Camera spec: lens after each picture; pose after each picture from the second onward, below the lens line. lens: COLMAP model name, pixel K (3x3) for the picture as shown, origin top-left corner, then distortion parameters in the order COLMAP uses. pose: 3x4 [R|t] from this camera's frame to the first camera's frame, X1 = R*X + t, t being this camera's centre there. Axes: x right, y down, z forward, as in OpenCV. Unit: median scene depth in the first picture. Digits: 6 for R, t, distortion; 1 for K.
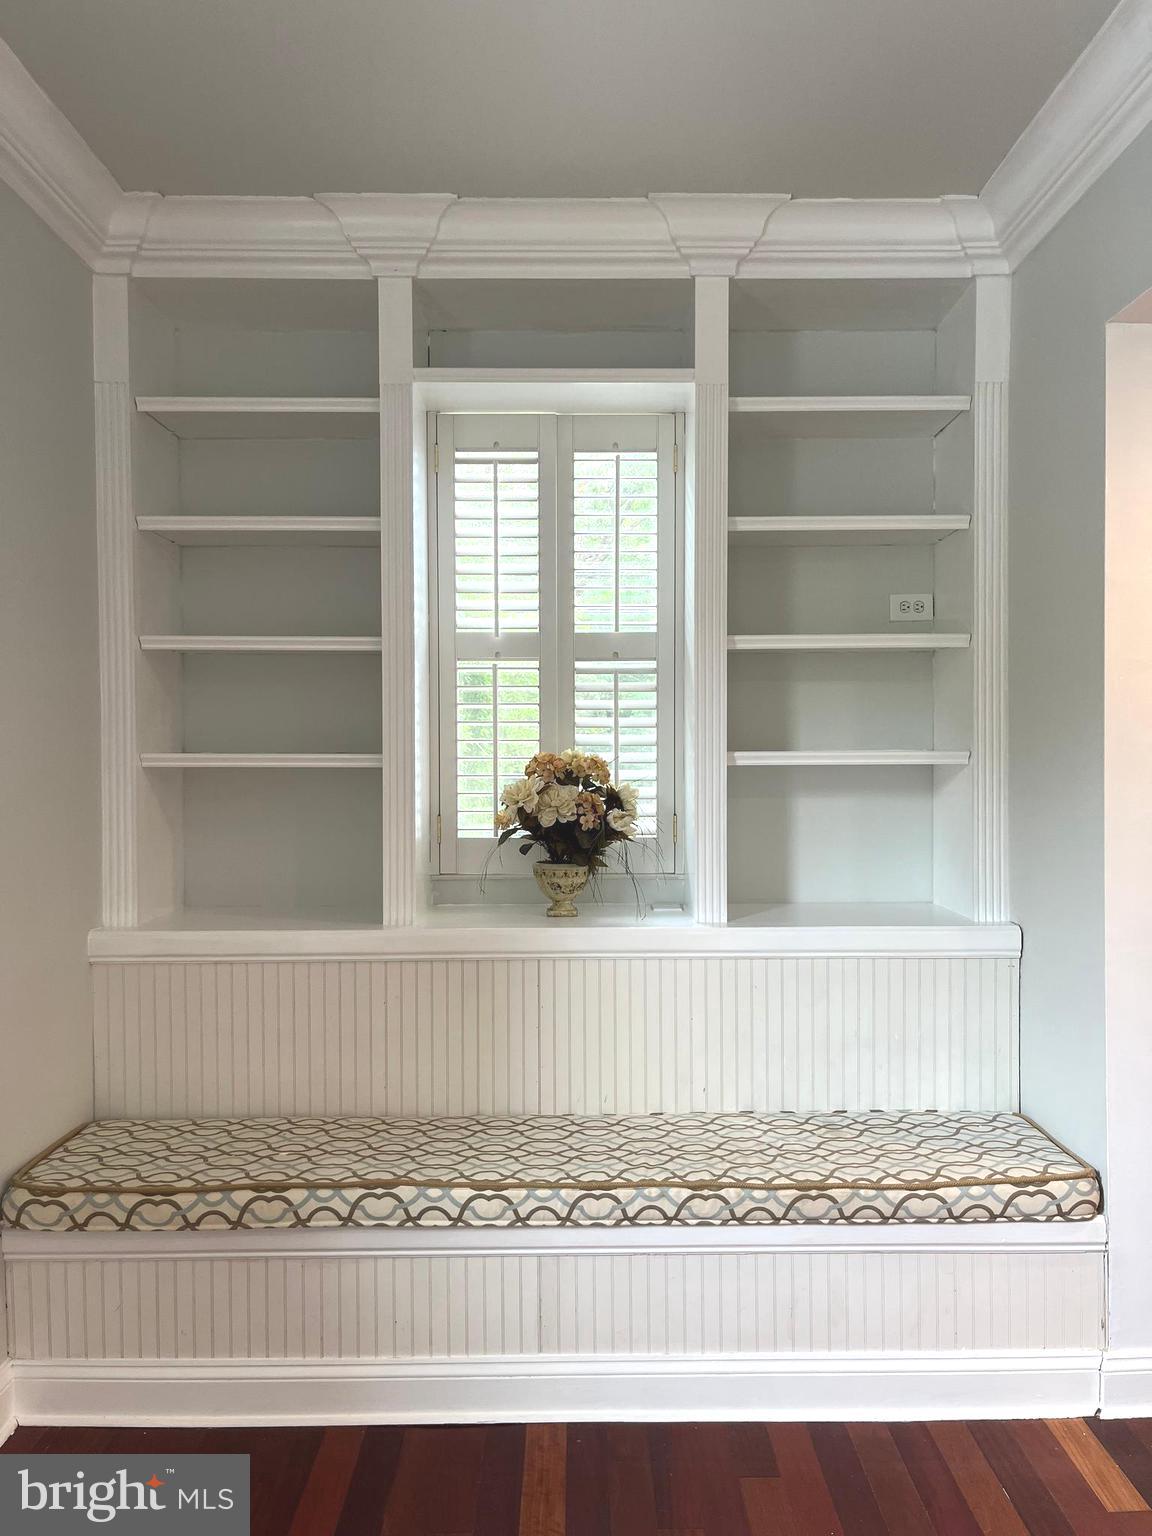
lens RADIAL K [[1170.3, 0, 576.0], [0, 1170.3, 768.0], [0, 0, 1]] dist [0.066180, -0.084052]
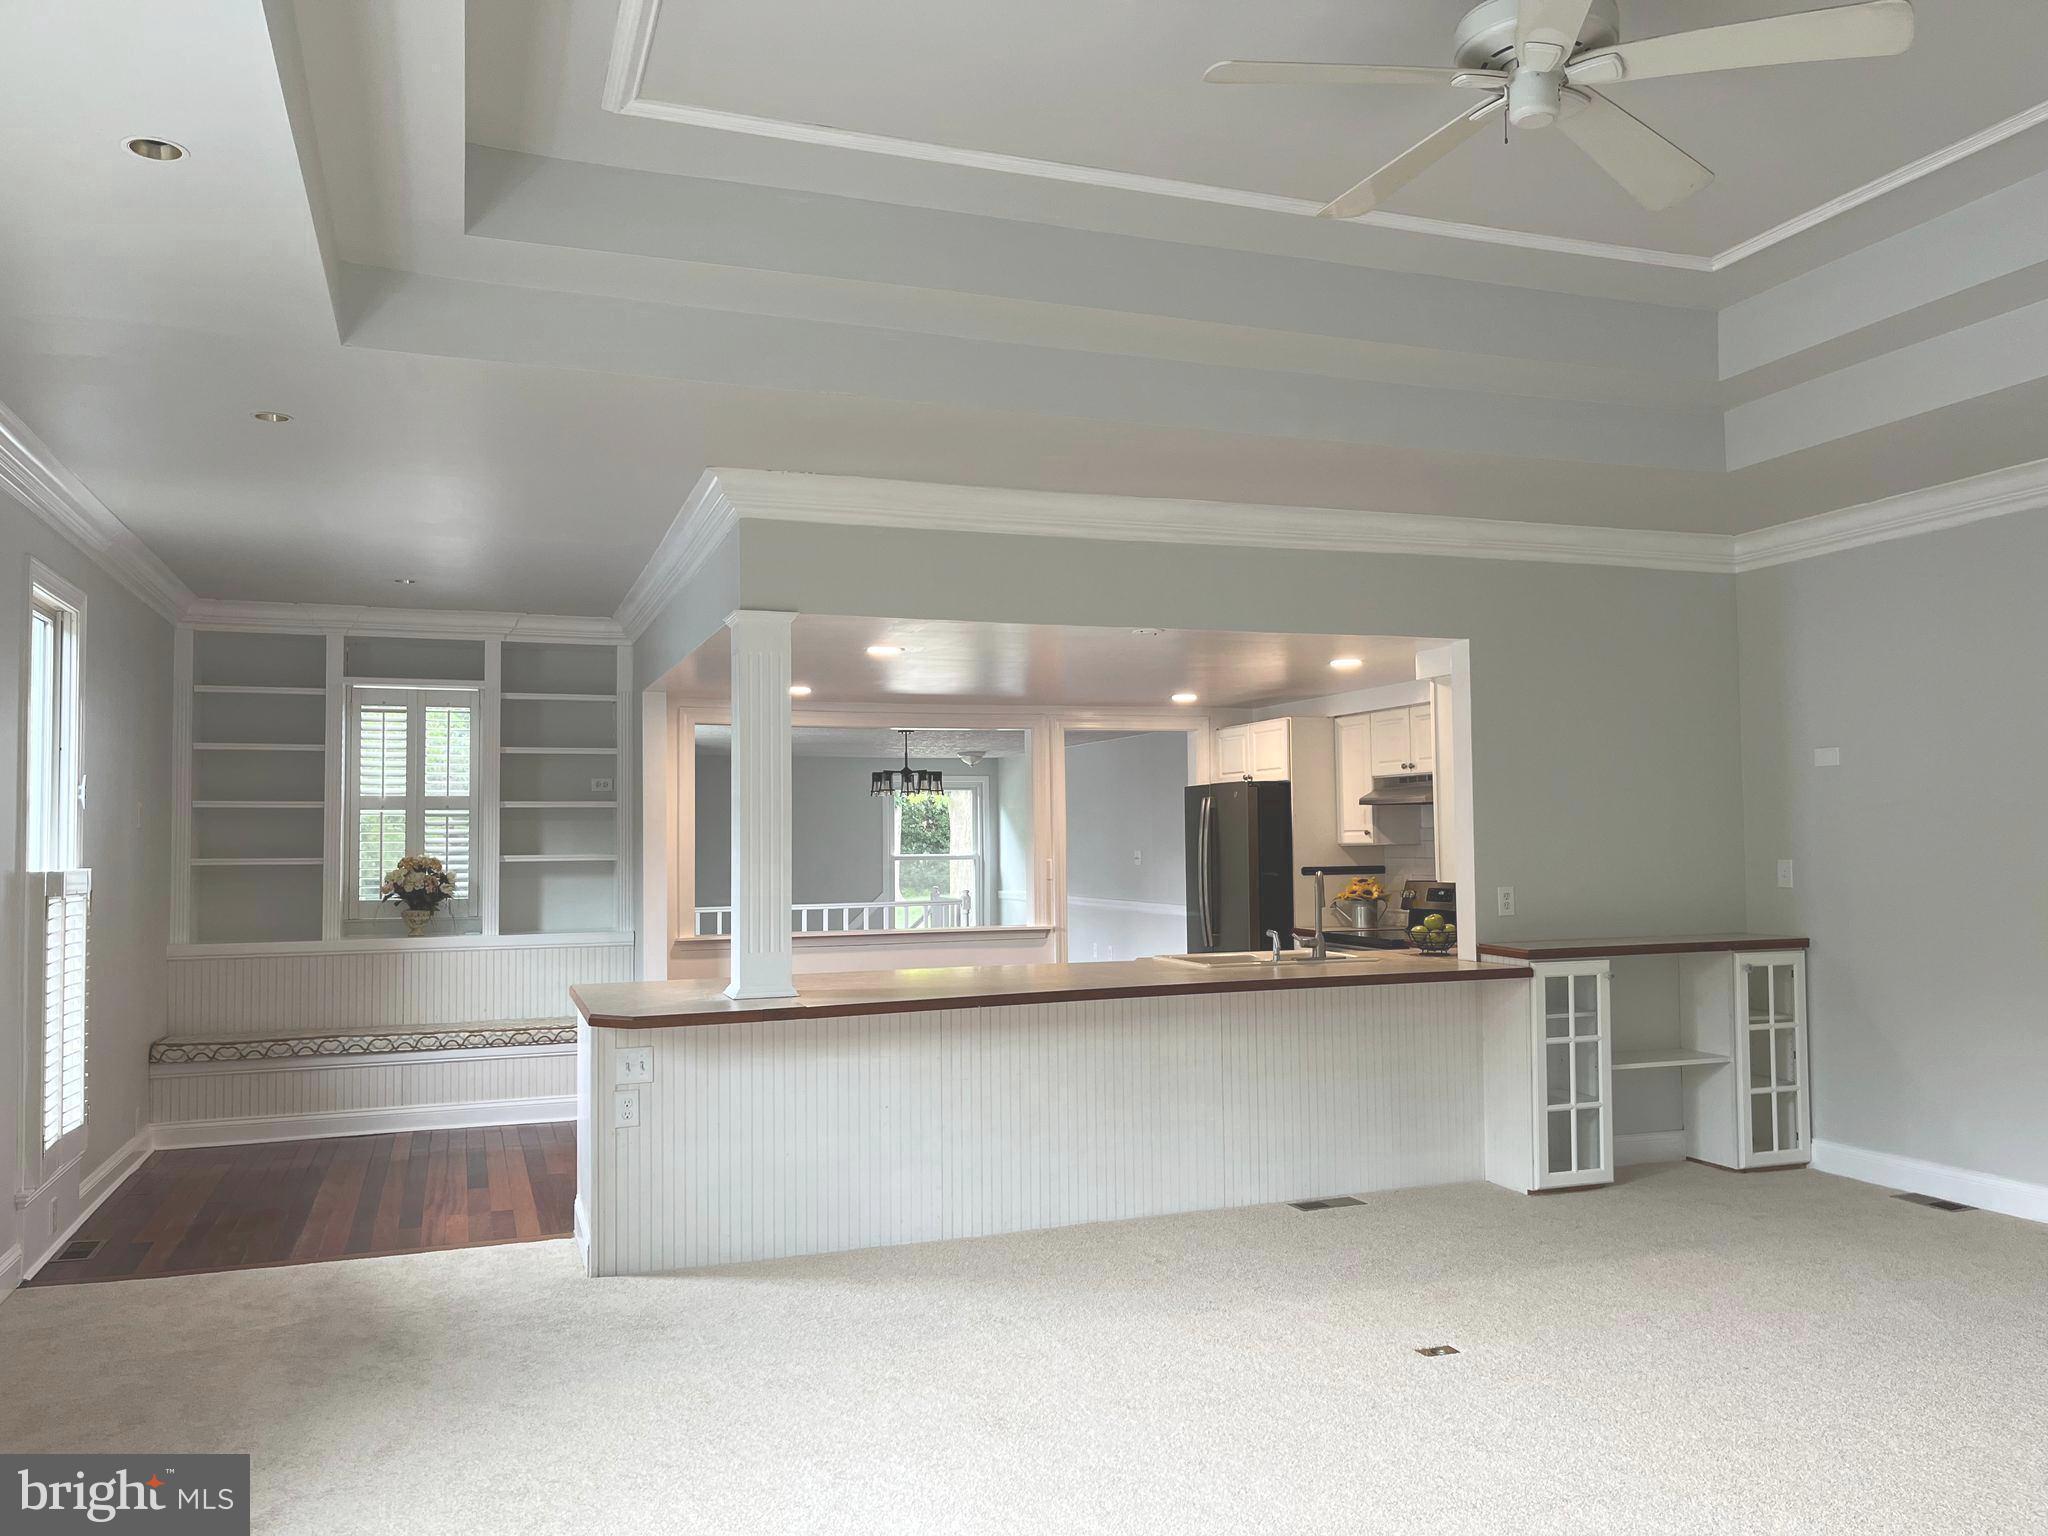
lens RADIAL K [[1560.4, 0, 1021.0], [0, 1560.4, 787.4], [0, 0, 1]] dist [0.066180, -0.084052]
pose [[0.940617, 0.011035, 0.339292, 0.048542], [0.007352, 0.998575, -0.052857, 0.020416], [-0.339391, 0.052212, 0.939195, -2.024388]]
